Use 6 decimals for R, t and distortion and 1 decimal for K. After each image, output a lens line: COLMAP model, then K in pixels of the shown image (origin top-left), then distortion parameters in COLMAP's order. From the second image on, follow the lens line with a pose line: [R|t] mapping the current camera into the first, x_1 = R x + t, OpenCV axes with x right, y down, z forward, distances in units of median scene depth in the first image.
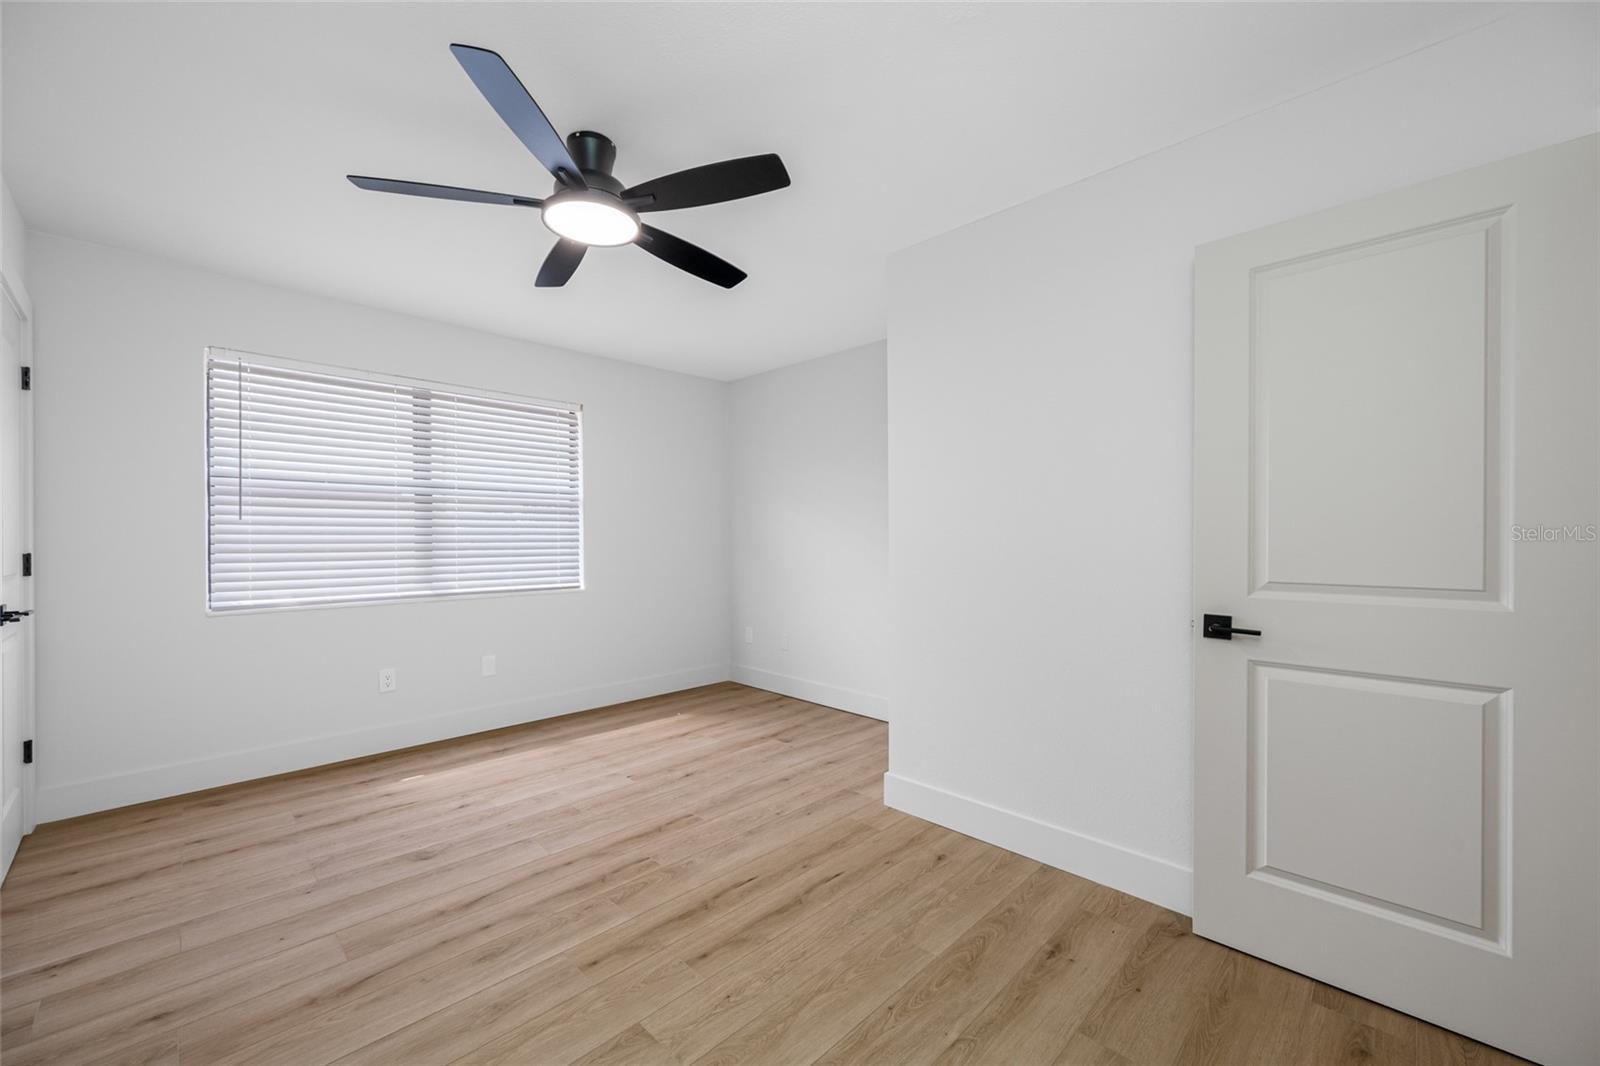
lens RADIAL K [[633.3, 0, 808.0], [0, 633.3, 542.8], [0, 0, 1]] dist [0.003552, -0.001143]
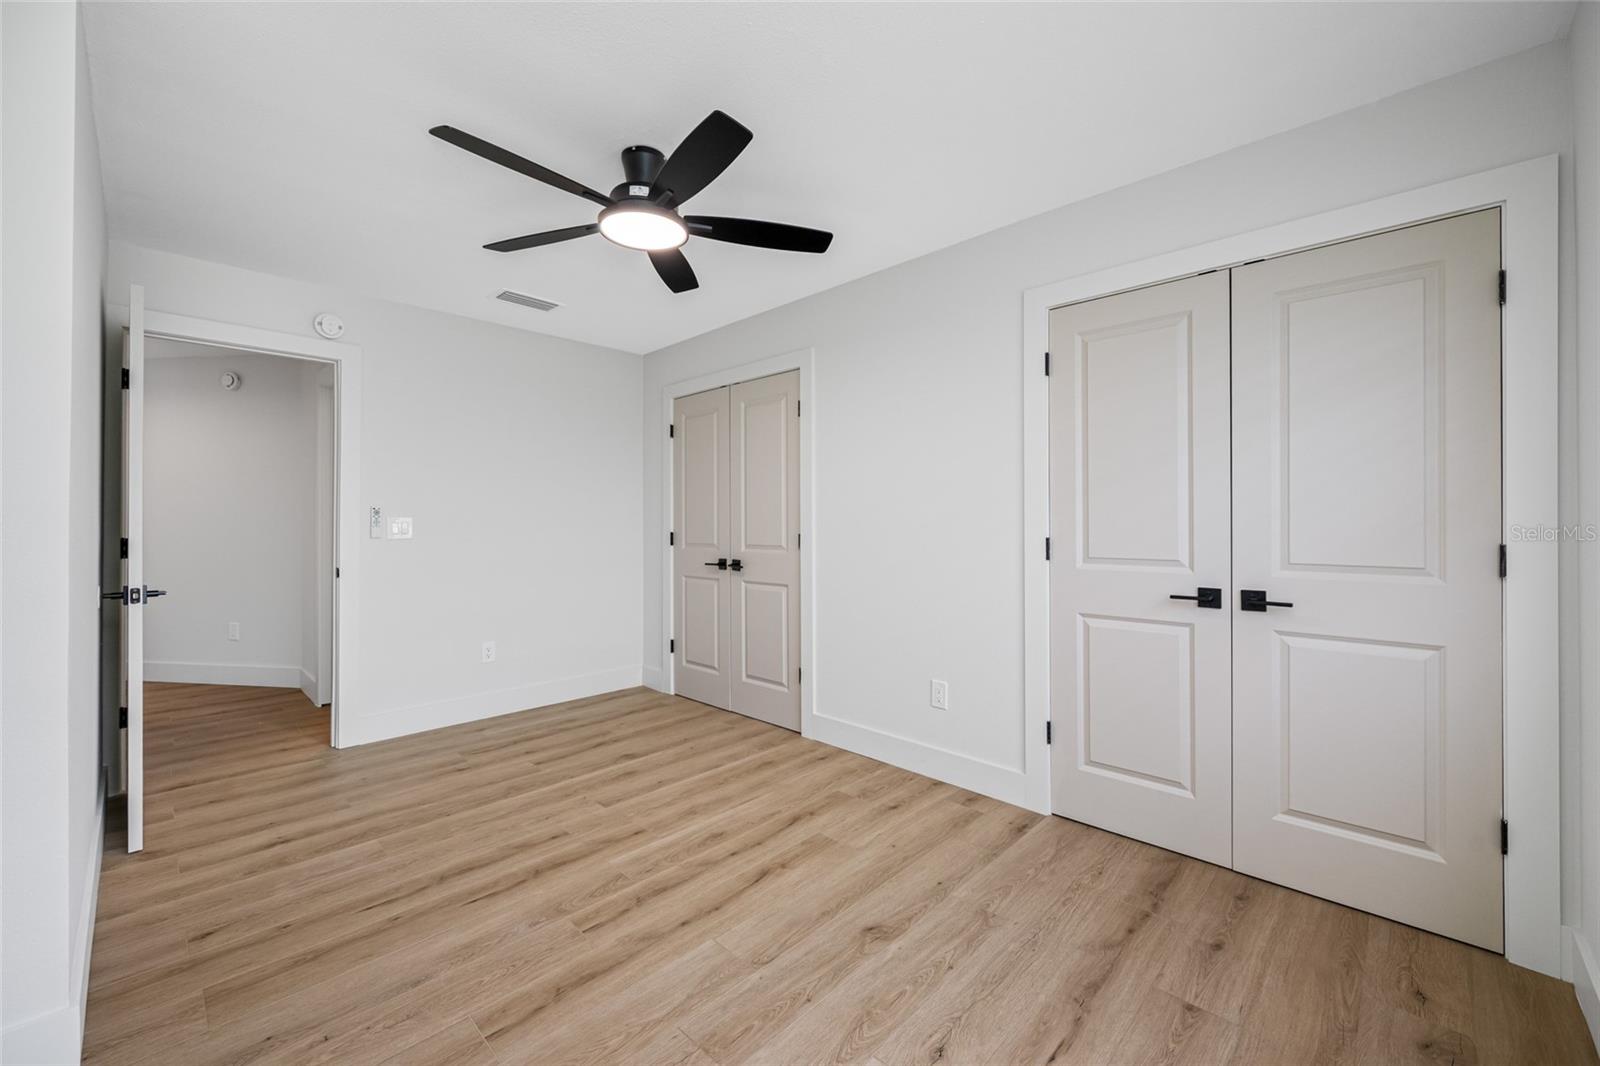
lens RADIAL K [[633.3, 0, 813.3], [0, 633.3, 520.9], [0, 0, 1]] dist [0.003552, -0.001143]
pose [[-0.999635, 0.003651, -0.026786, -0.565251], [0.003465, 0.999969, 0.007005, -0.016190], [0.026811, 0.006909, -0.999617, 1.959776]]
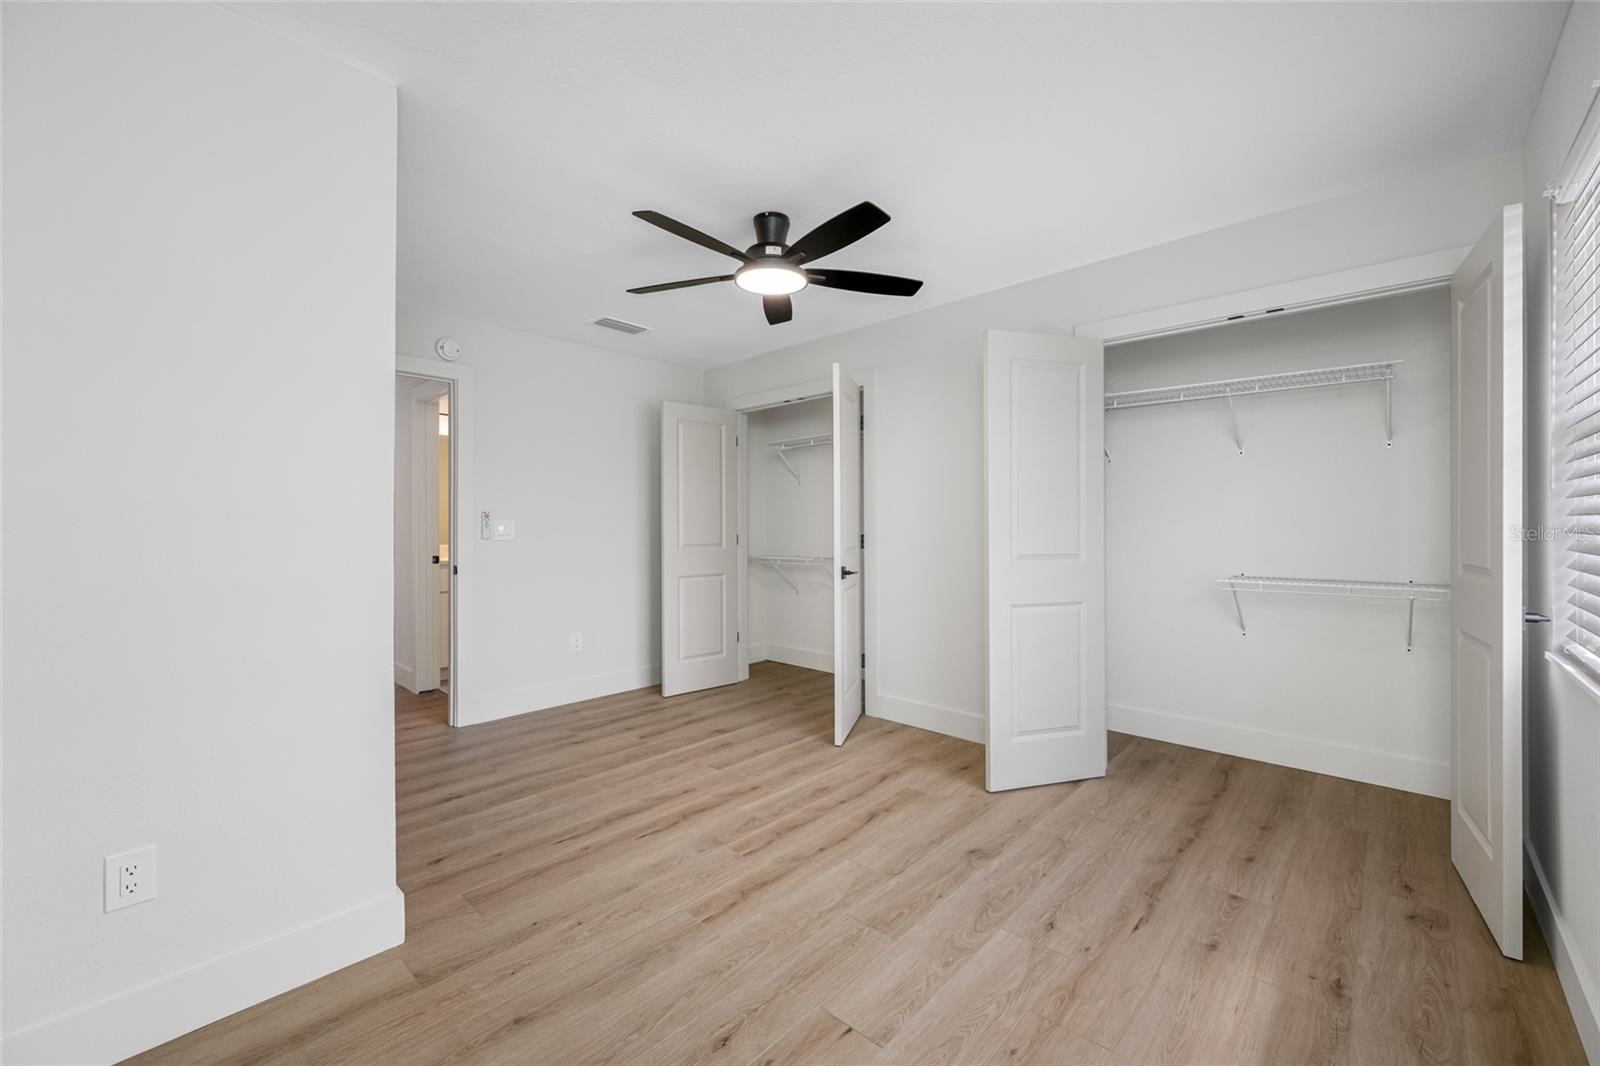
lens RADIAL K [[633.3, 0, 817.4], [0, 633.3, 528.5], [0, 0, 1]] dist [0.003552, -0.001143]
pose [[-0.998930, 0.004300, -0.046057, -0.352499], [0.003632, 0.999887, 0.014571, -0.018742], [0.046114, 0.014388, -0.998833, 2.157084]]
